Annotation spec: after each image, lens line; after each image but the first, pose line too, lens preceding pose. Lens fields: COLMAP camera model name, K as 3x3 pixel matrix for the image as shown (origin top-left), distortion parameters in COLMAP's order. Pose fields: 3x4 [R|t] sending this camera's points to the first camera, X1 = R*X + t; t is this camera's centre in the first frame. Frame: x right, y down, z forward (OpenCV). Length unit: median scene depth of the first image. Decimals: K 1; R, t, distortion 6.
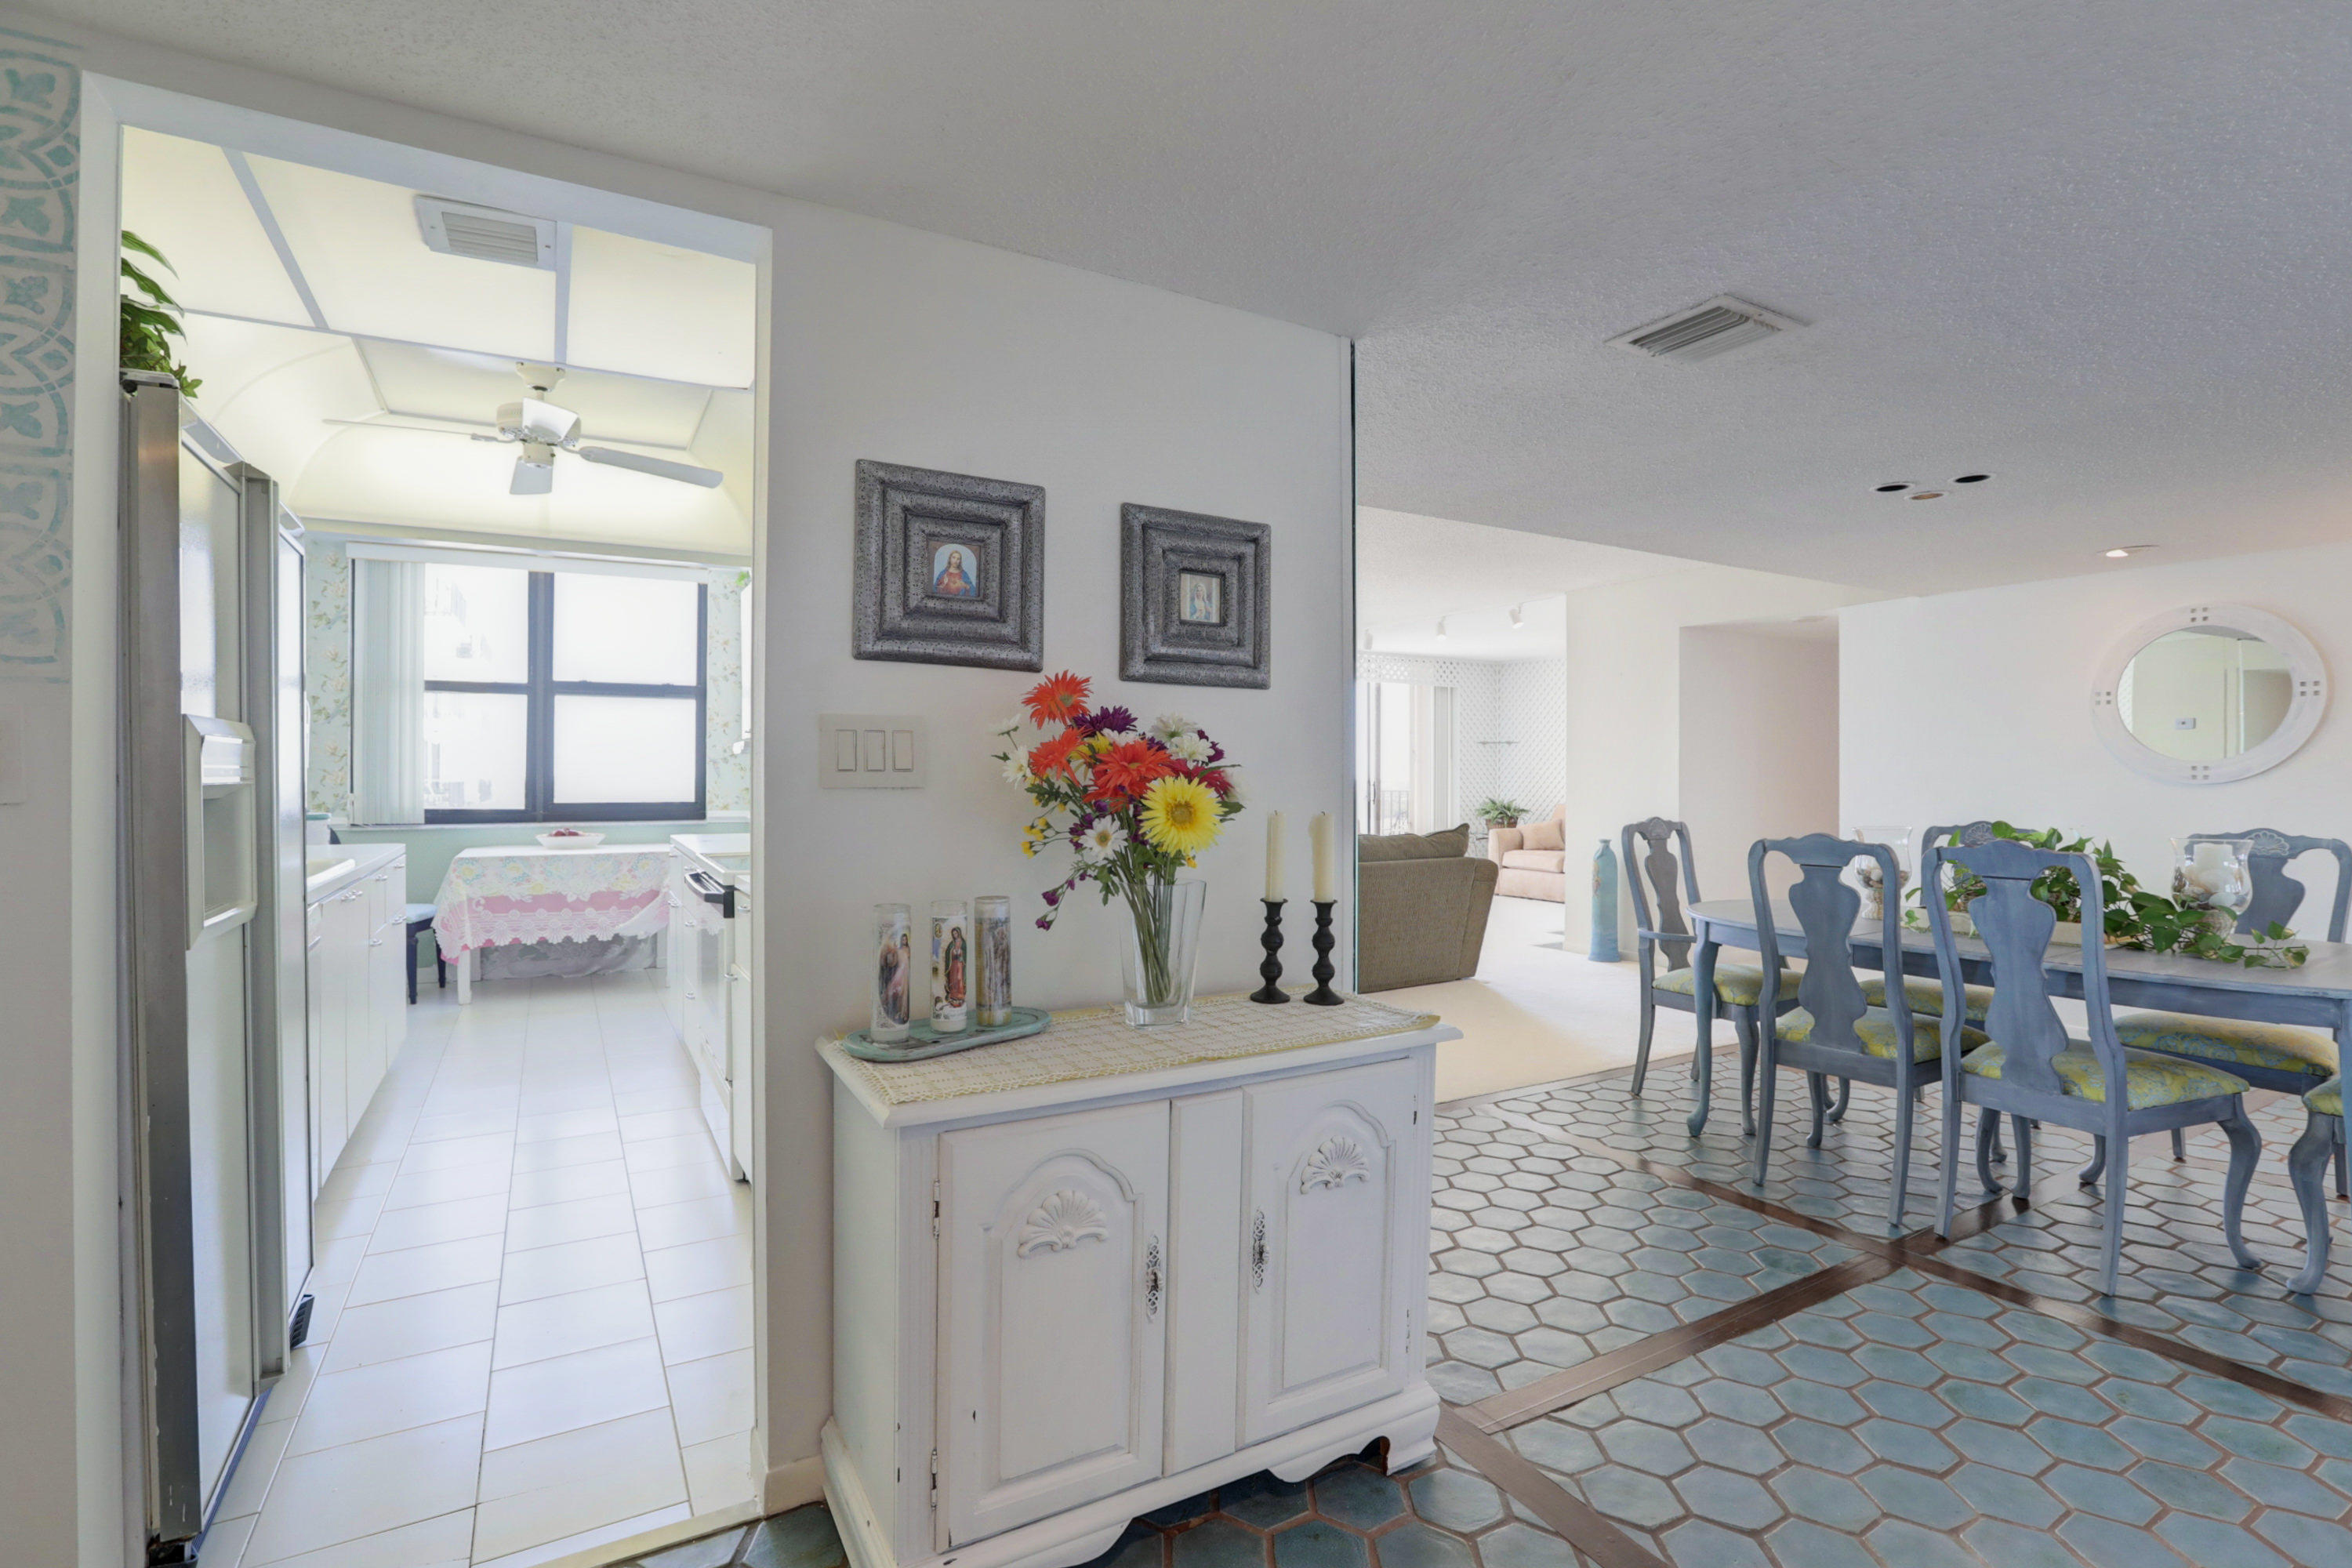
lens RADIAL K [[1070.8, 0, 1183.4], [0, 1070.8, 772.7], [0, 0, 1]] dist [-0.019196, 0.000611]
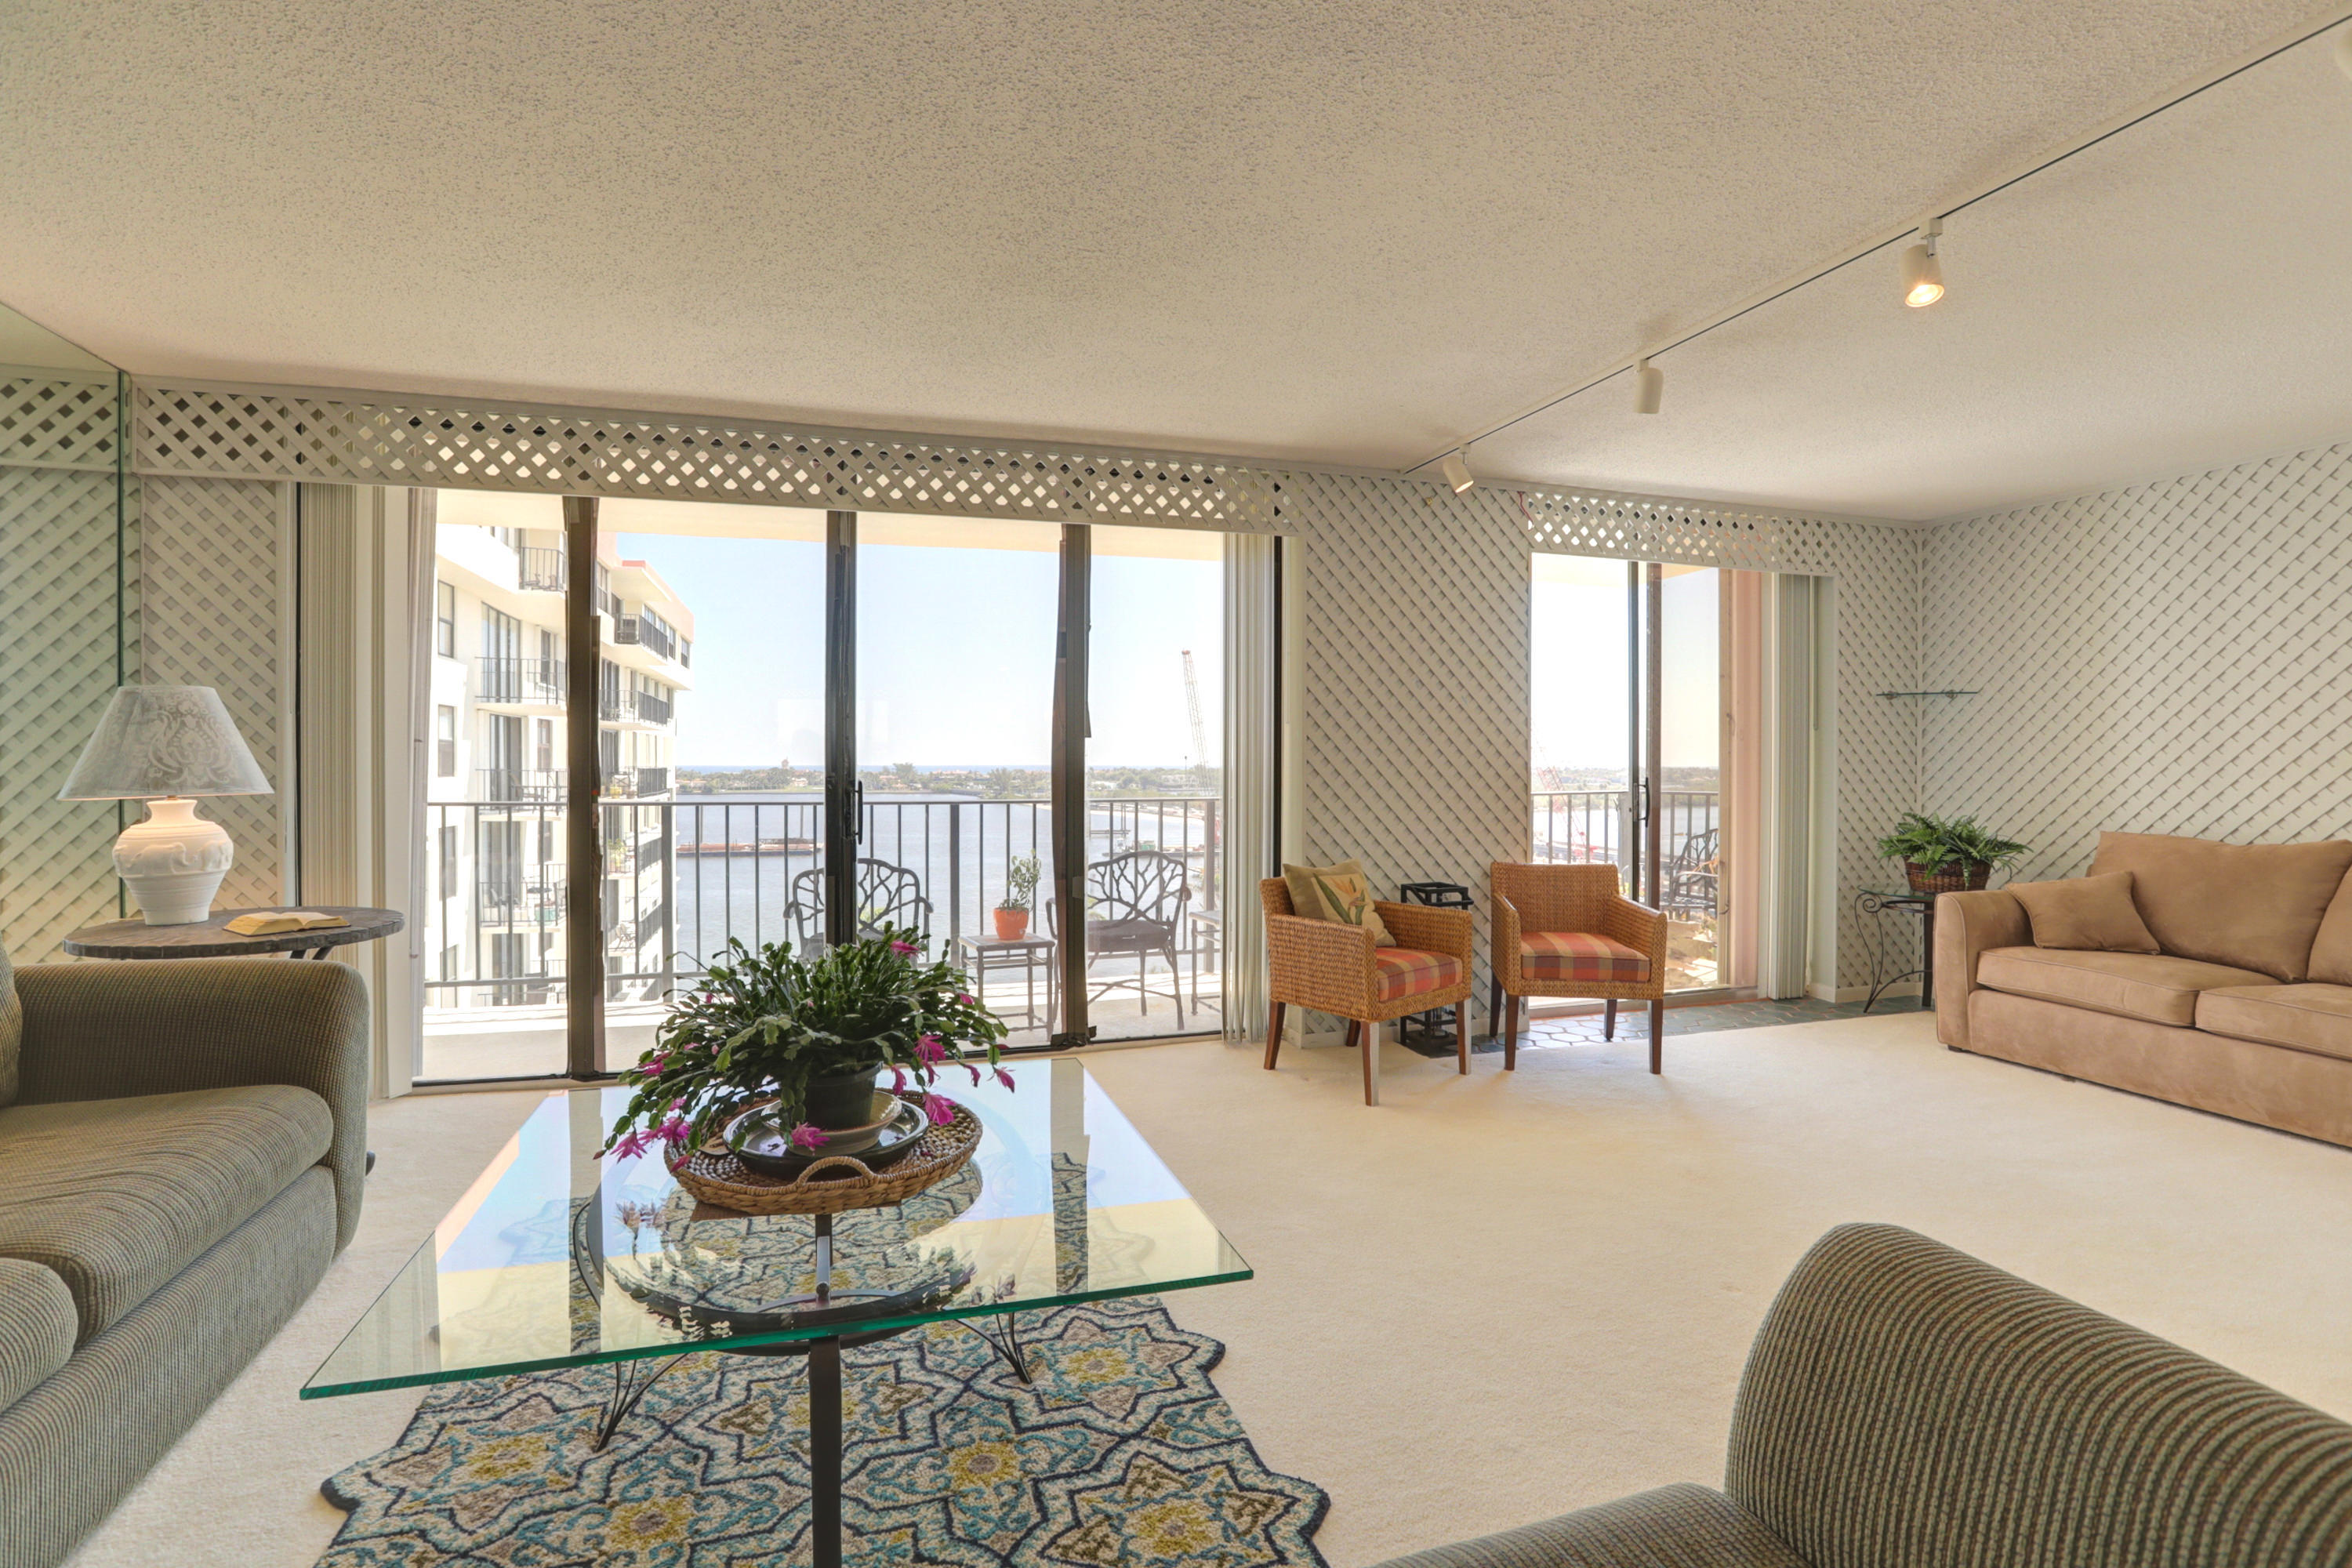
lens RADIAL K [[1094.3, 0, 1152.5], [0, 1094.3, 729.7], [0, 0, 1]] dist [-0.042333, 0.010773]
pose [[0.973020, -0.005364, -0.230657, 0.081994], [-0.001225, 0.999596, -0.028414, 0.001354], [0.230716, 0.027930, 0.972620, 0.508044]]
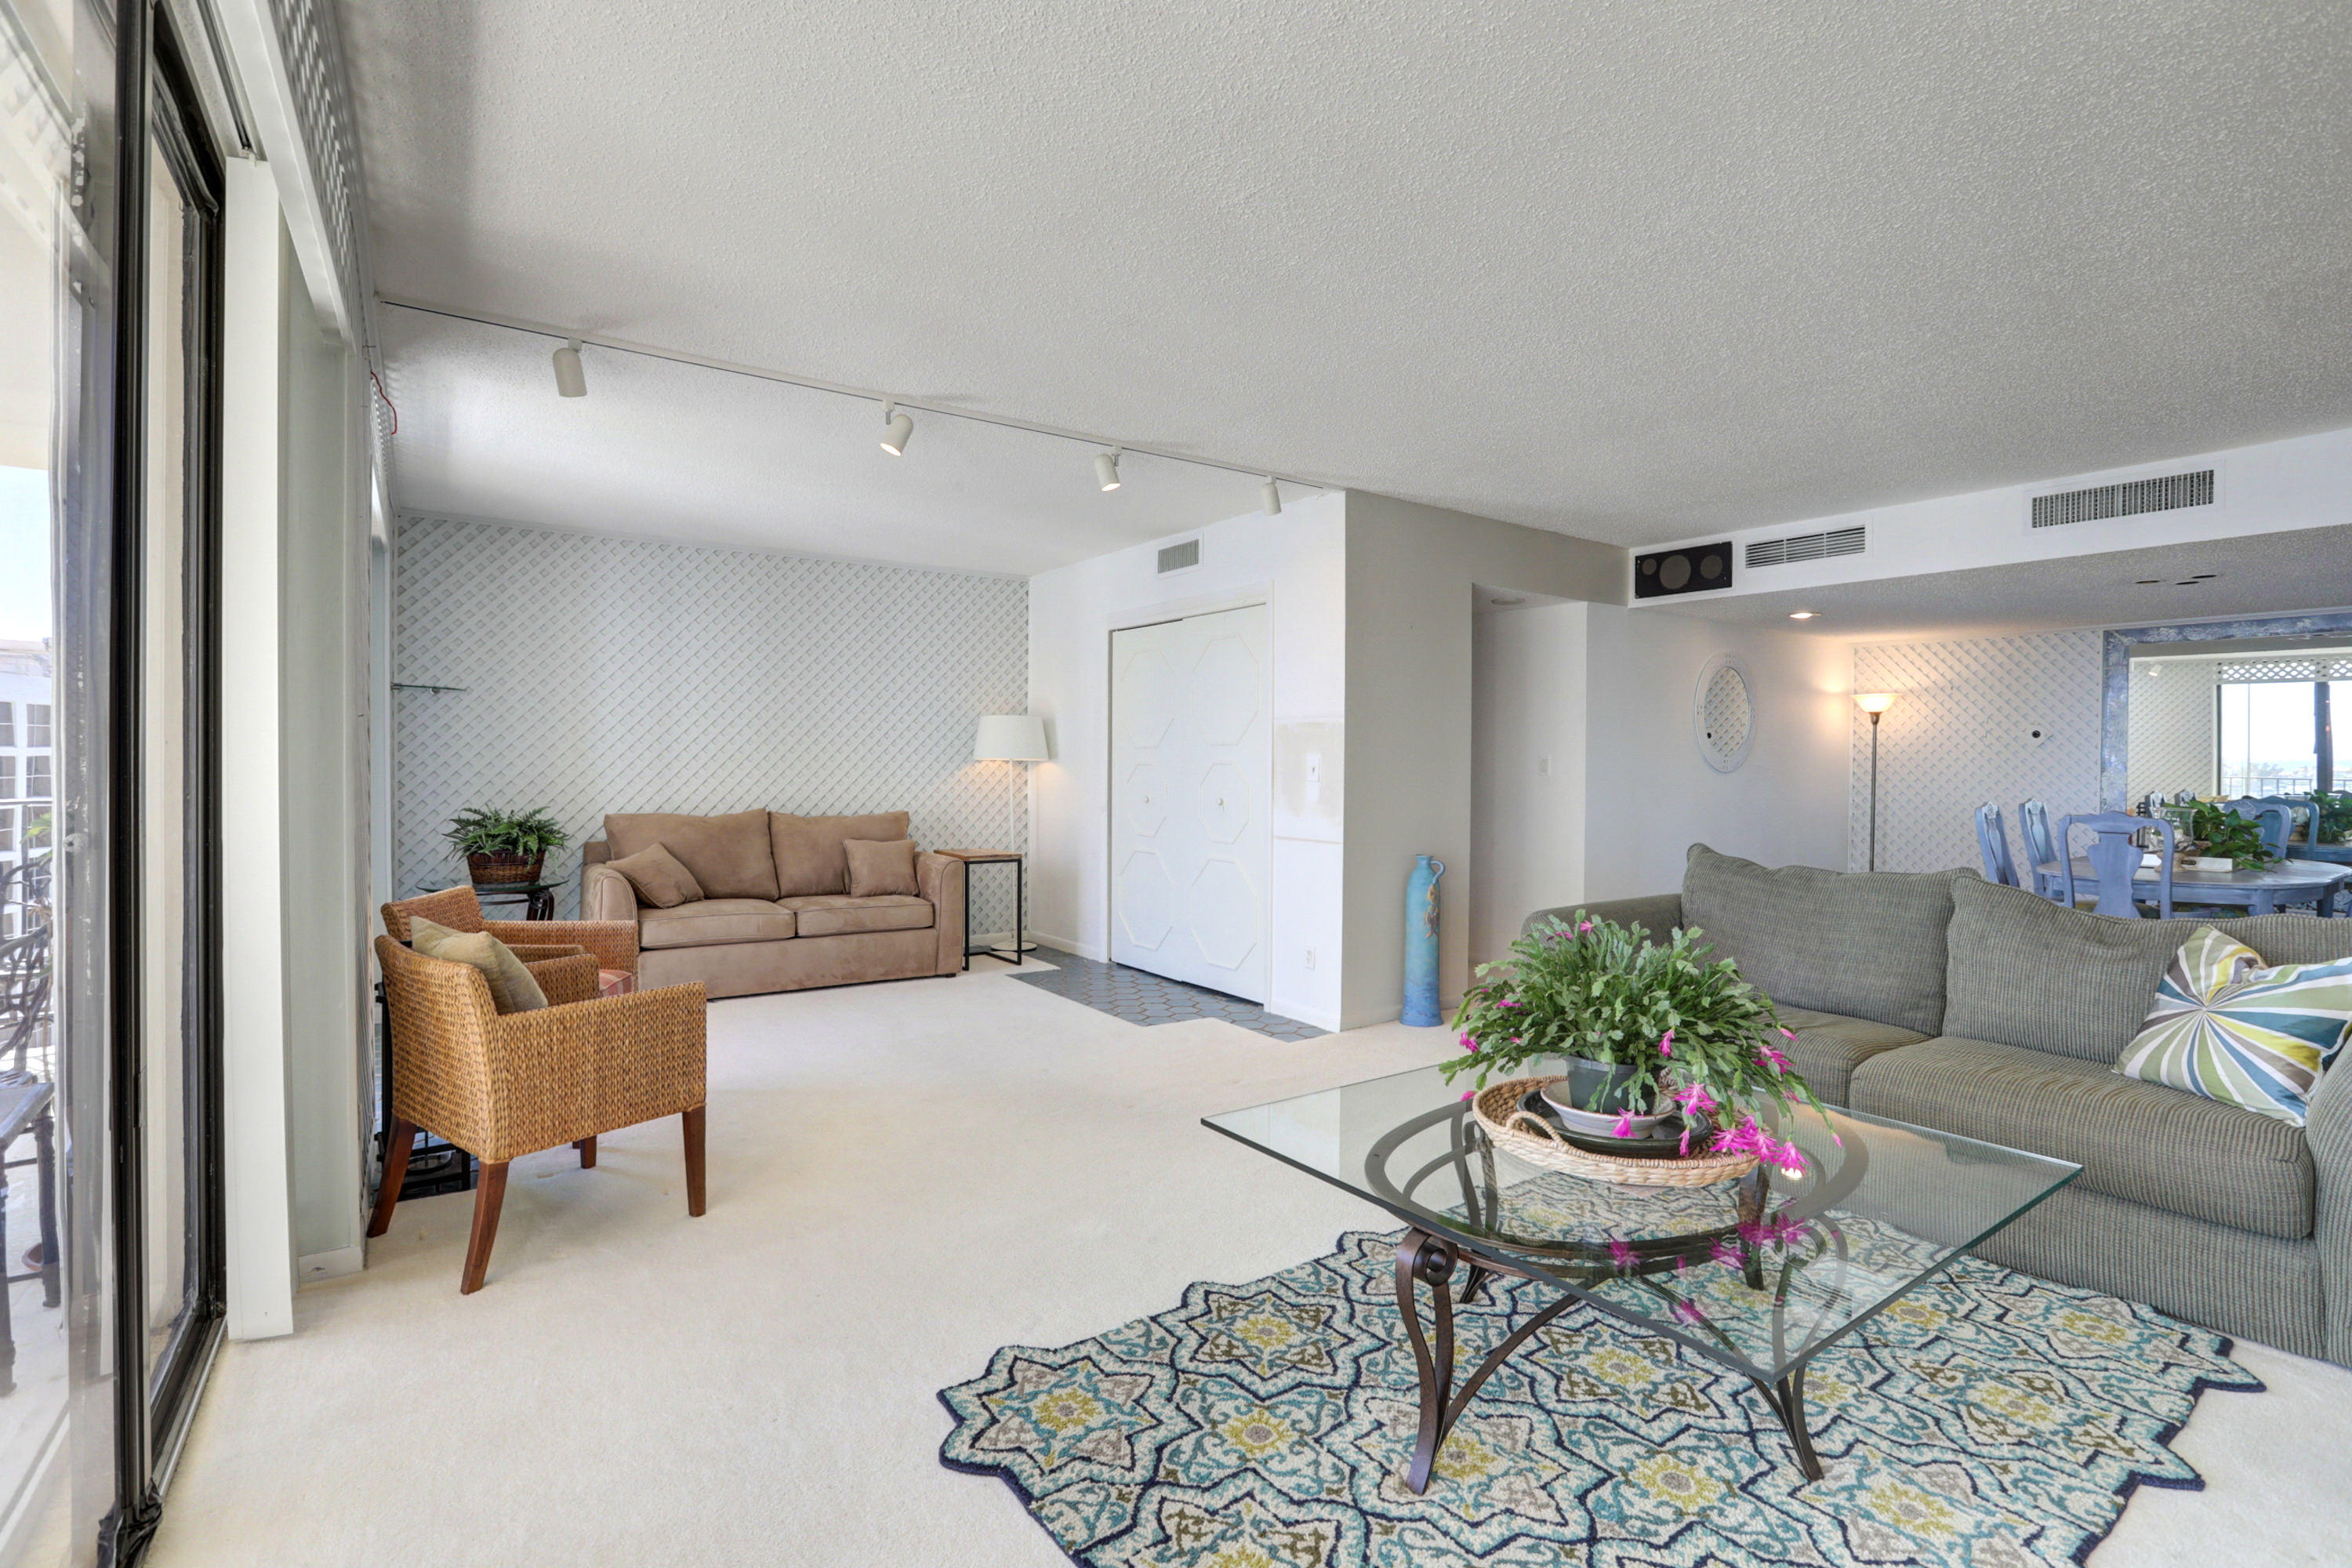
lens RADIAL K [[1070.8, 0, 1183.4], [0, 1070.8, 772.7], [0, 0, 1]] dist [-0.019196, 0.000611]
pose [[-0.093049, -0.015055, 0.995548, -0.201206], [-0.010121, 0.999848, 0.014174, -0.001510], [-0.995610, -0.008757, -0.093187, 0.774784]]
